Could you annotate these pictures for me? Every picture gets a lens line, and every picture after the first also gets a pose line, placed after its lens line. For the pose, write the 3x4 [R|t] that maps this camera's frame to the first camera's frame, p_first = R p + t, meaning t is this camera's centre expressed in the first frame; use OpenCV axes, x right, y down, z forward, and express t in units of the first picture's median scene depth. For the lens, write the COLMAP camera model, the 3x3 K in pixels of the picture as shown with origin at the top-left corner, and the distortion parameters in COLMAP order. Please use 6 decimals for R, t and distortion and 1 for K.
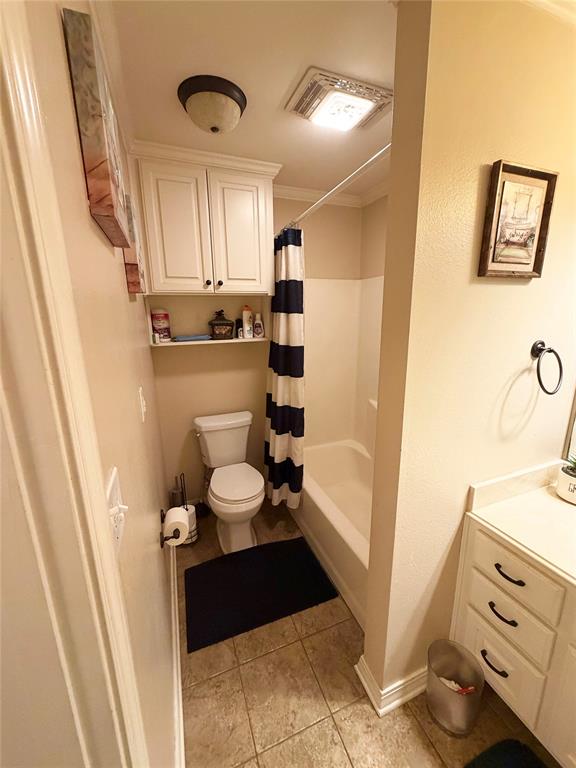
lens RADIAL K [[308.7, 0, 287.3], [0, 308.7, 382.0], [0, 0, 1]] dist [0.008998, -0.000422]
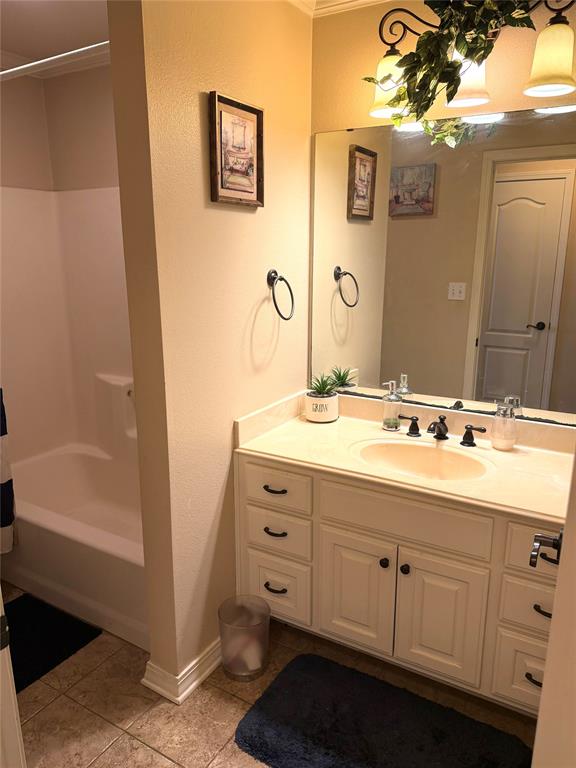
lens RADIAL K [[535.7, 0, 293.0], [0, 535.7, 384.0], [0, 0, 1]] dist [0.025500, -0.021155]
pose [[0.780900, -0.135063, 0.609879, -0.266971], [0.124882, 0.990390, 0.059430, 0.146062], [-0.612045, 0.029754, 0.790263, -0.432423]]
